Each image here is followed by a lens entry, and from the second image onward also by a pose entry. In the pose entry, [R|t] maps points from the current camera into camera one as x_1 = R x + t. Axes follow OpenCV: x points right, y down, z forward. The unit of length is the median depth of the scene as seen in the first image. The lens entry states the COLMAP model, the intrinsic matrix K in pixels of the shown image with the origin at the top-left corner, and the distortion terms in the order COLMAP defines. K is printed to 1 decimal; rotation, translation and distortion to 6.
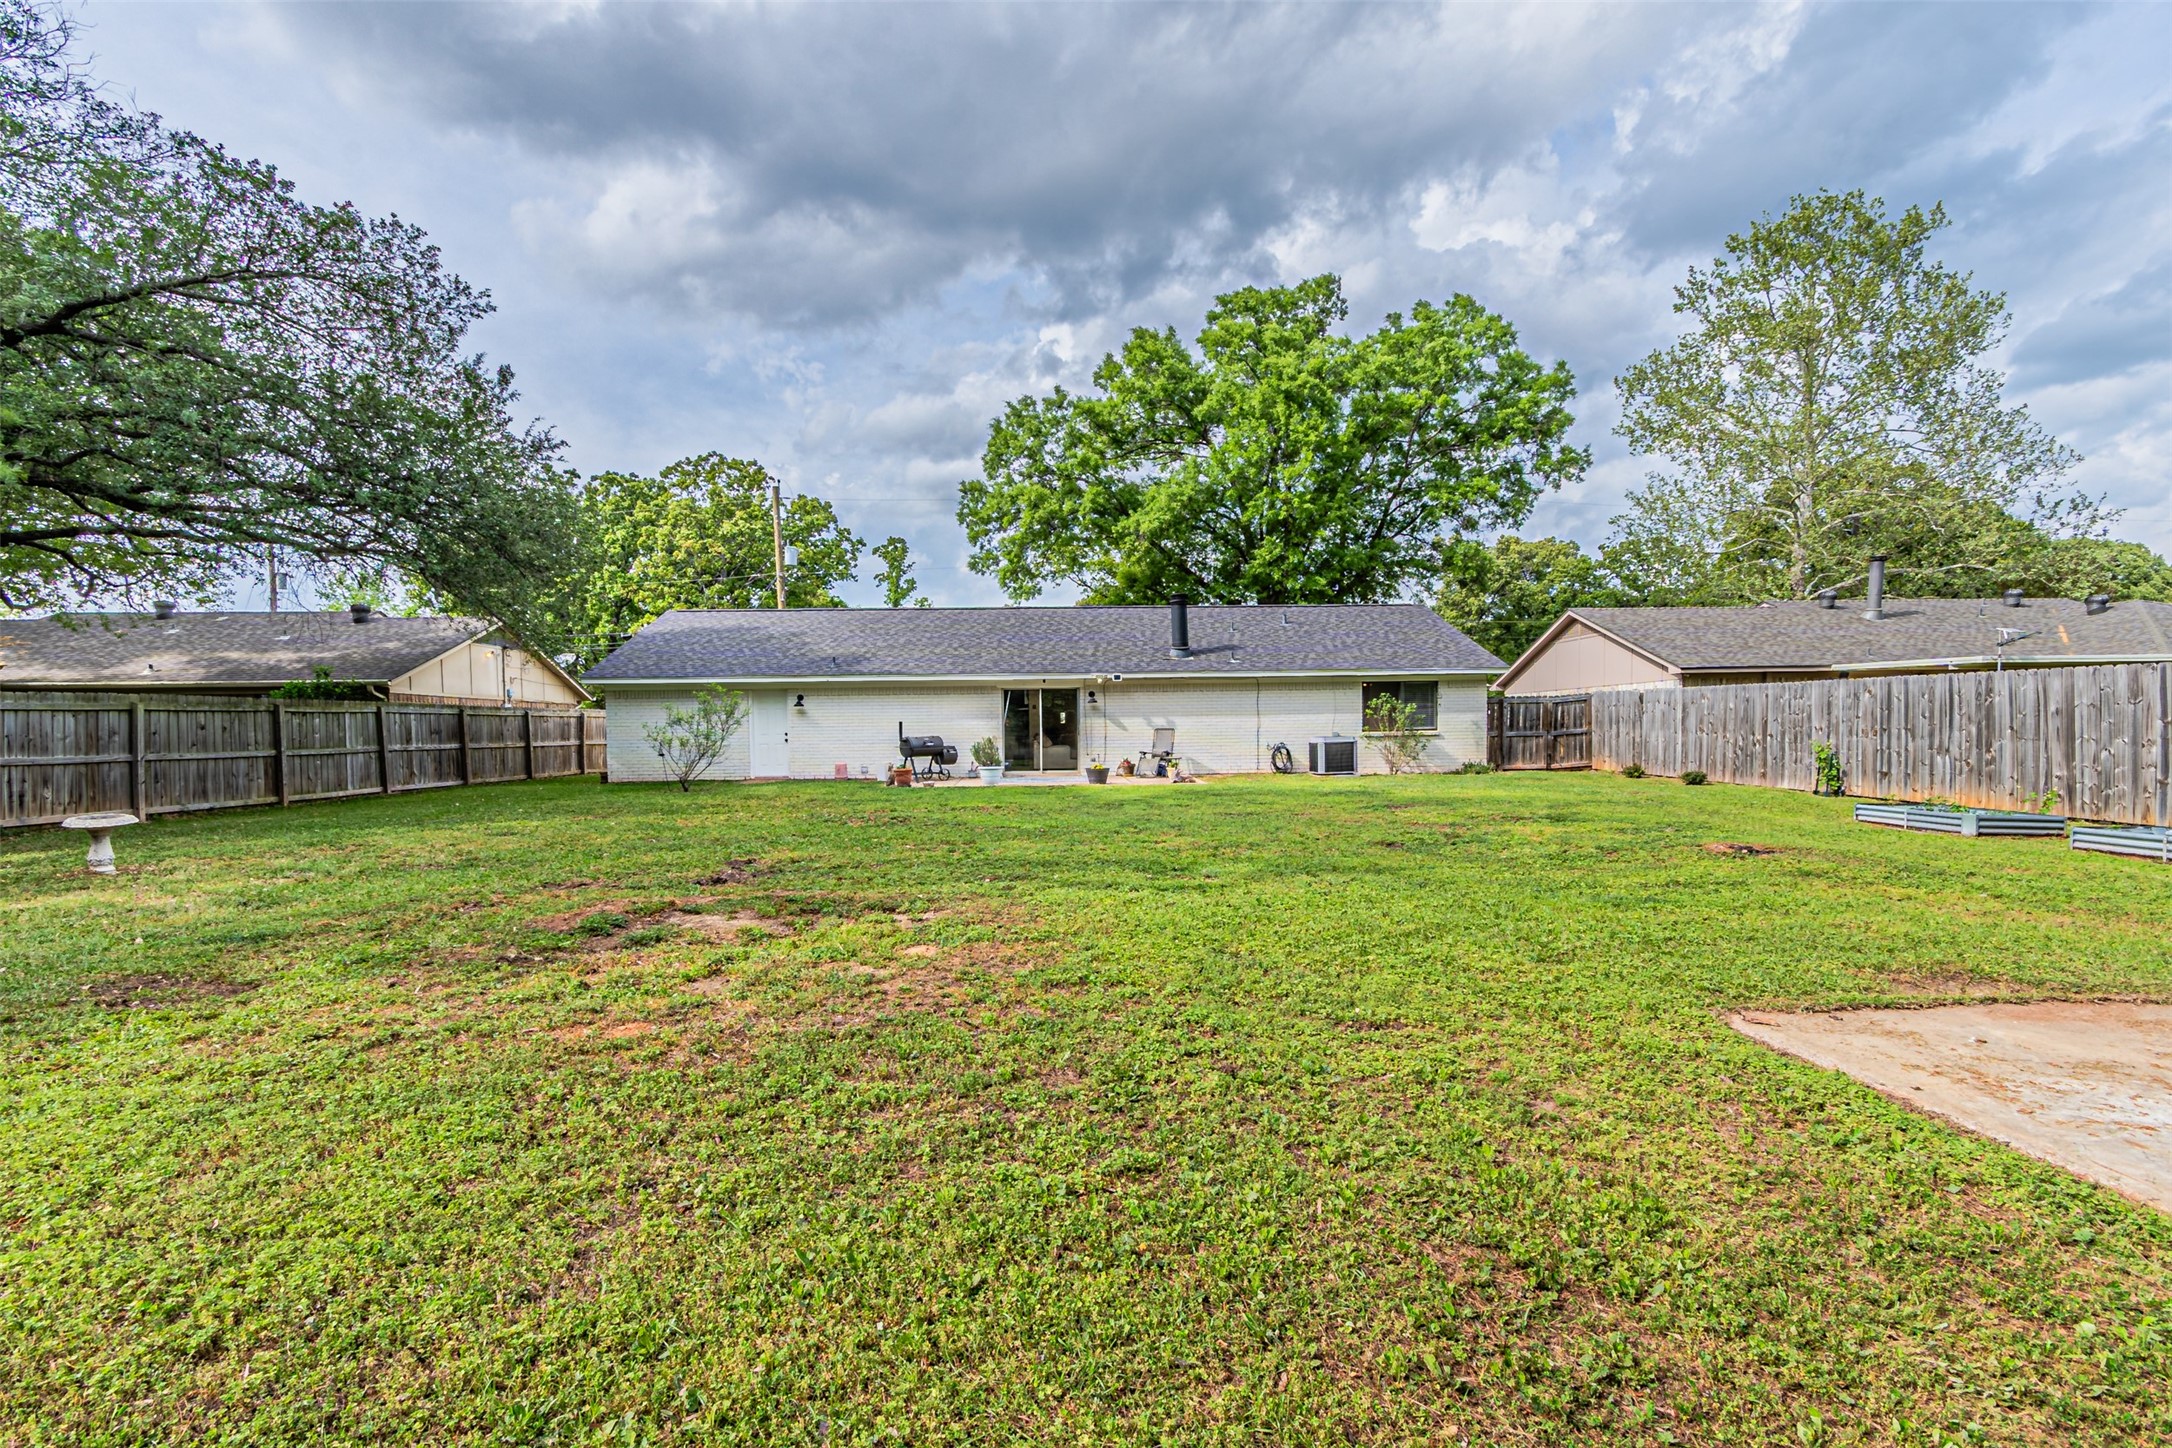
lens RADIAL K [[951.5, 0, 1081.4], [0, 951.5, 742.7], [0, 0, 1]] dist [0.001198, -0.000025]
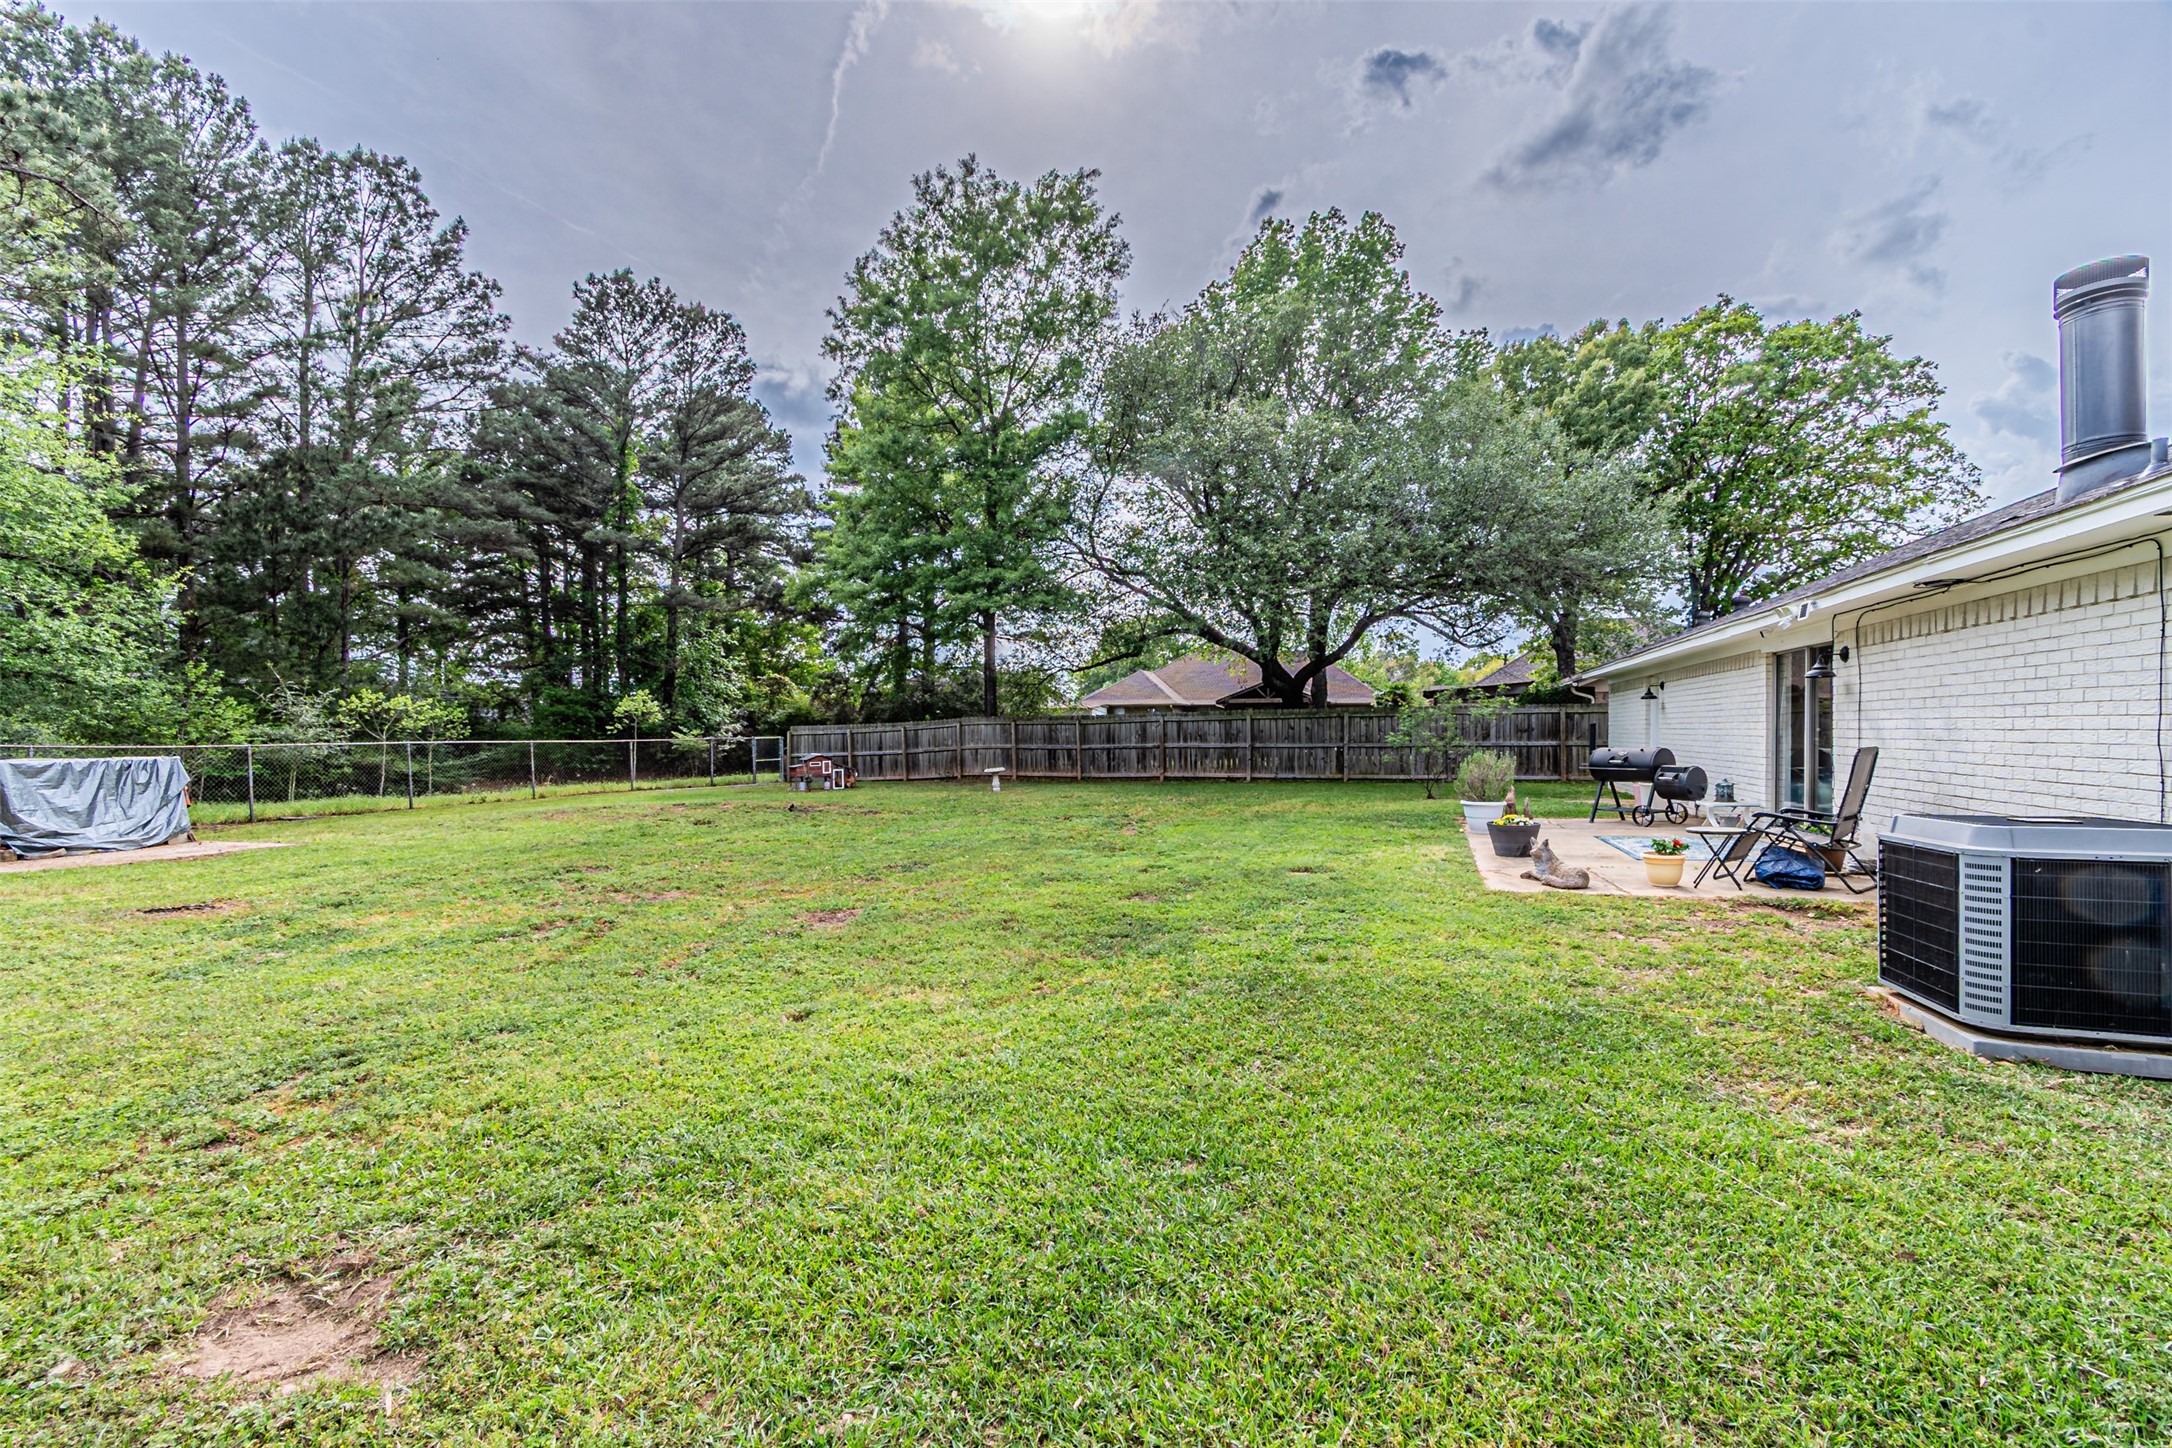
lens RADIAL K [[941.8, 0, 1086.0], [0, 941.8, 724.0], [0, 0, 1]] dist [0.001139, 0.000055]
pose [[-0.370637, 0.008879, -0.928735, 0.492319], [-0.001011, 0.999950, 0.009964, -0.027148], [0.928777, 0.004632, -0.370609, 0.854641]]
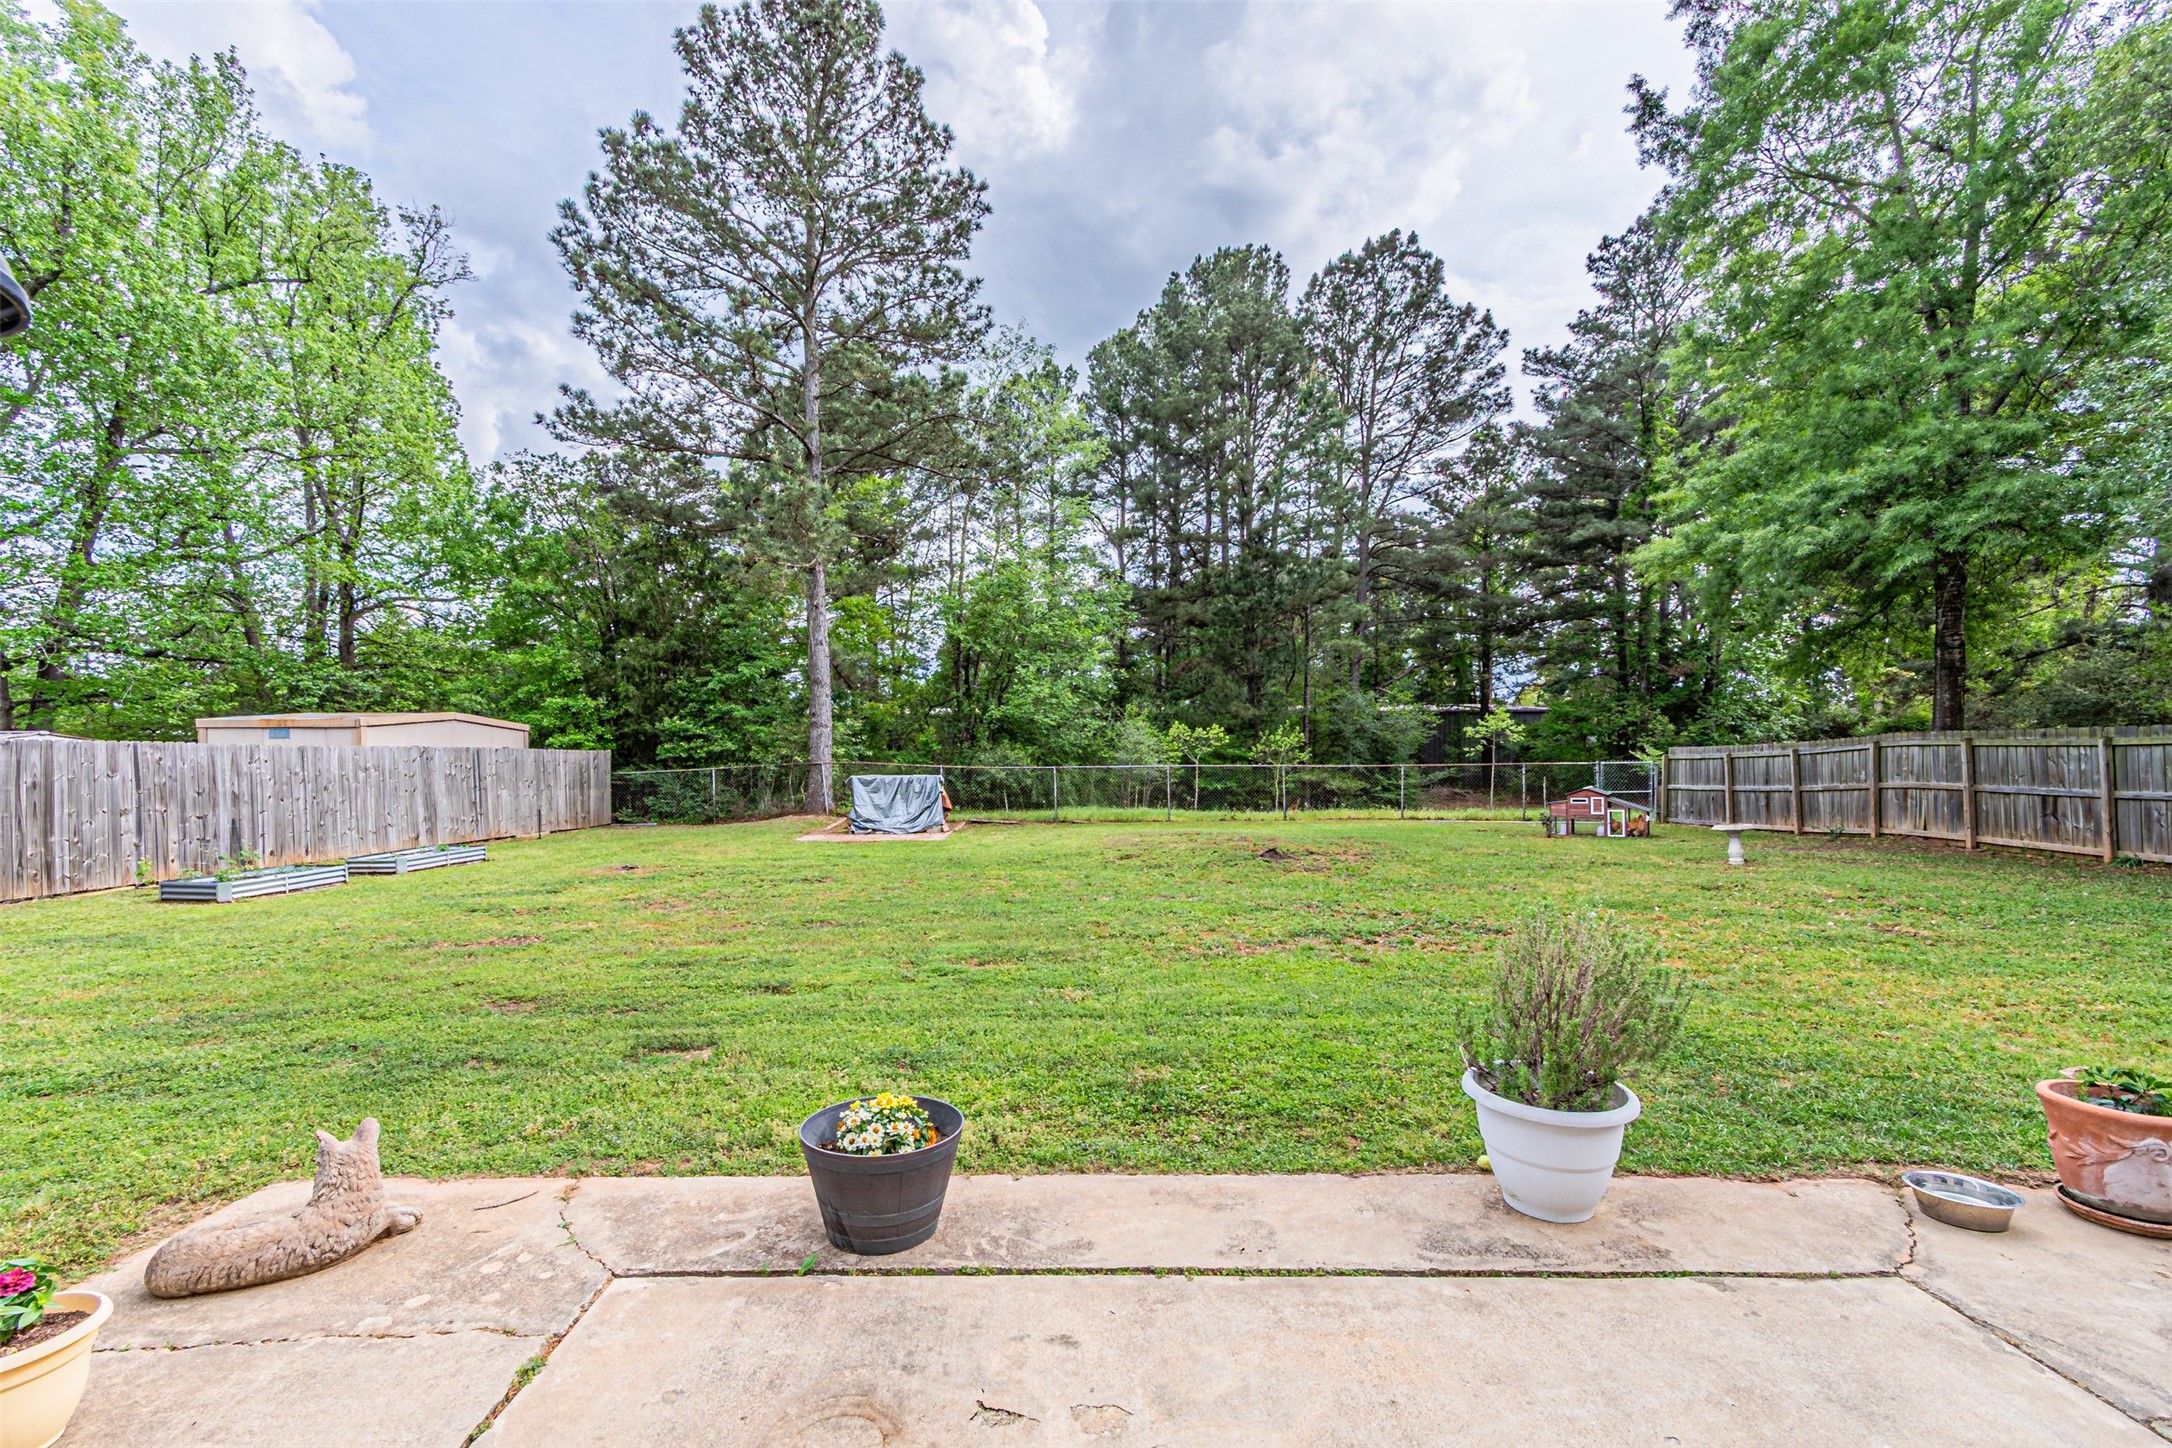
lens RADIAL K [[975.1, 0, 1065.6], [0, 975.1, 732.4], [0, 0, 1]] dist [0.003087, 0.000294]
pose [[-0.997916, 0.021952, 0.060670, -0.044363], [0.021492, 0.999735, -0.008217, -0.030821], [-0.060834, -0.006896, -0.998124, 1.029177]]
